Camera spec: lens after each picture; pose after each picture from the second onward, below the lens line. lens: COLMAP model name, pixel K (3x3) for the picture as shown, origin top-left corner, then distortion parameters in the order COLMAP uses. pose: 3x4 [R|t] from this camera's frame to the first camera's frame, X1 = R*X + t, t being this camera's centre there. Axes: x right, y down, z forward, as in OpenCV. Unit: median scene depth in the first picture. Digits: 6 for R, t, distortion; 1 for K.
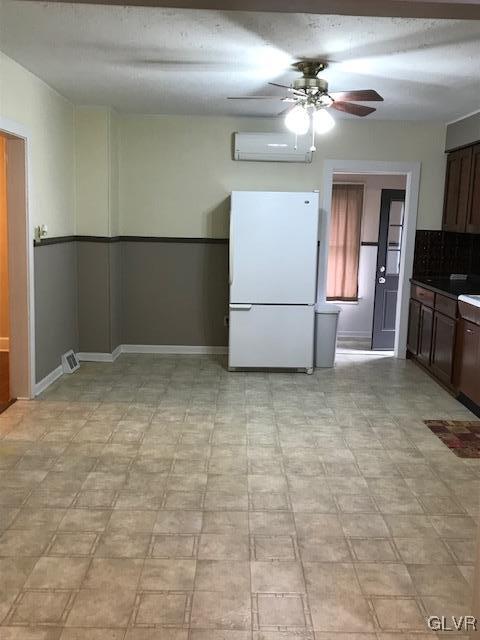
lens RADIAL K [[632.8, 0, 240.2], [0, 632.8, 318.2], [0, 0, 1]] dist [0.000250, 0.000000]
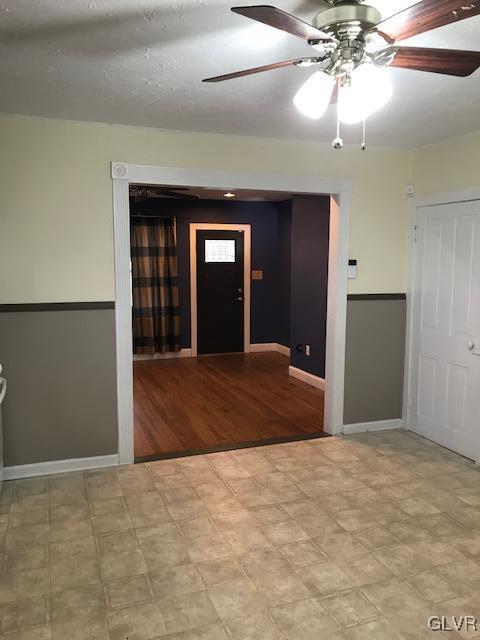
lens RADIAL K [[523.0, 0, 239.7], [0, 523.0, 320.6], [0, 0, 1]] dist [0.023283, -0.009281]
pose [[-0.940163, 0.006577, -0.340661, 0.360847], [-0.086179, 0.962714, 0.256426, -0.249883], [0.329646, 0.270440, -0.904542, 1.504820]]
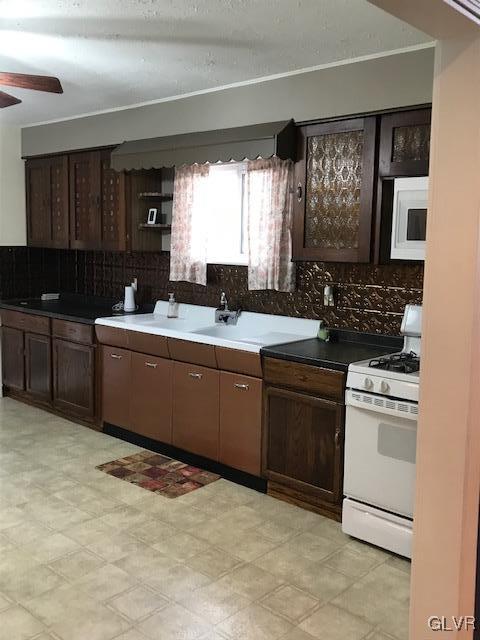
lens RADIAL K [[632.8, 0, 254.7], [0, 632.8, 316.0], [0, 0, 1]] dist [0.000250, 0.000000]
pose [[0.665749, -0.107643, 0.738370, -0.228286], [0.117081, 0.992352, 0.039104, -0.065641], [-0.736933, 0.060415, 0.673261, 0.292180]]
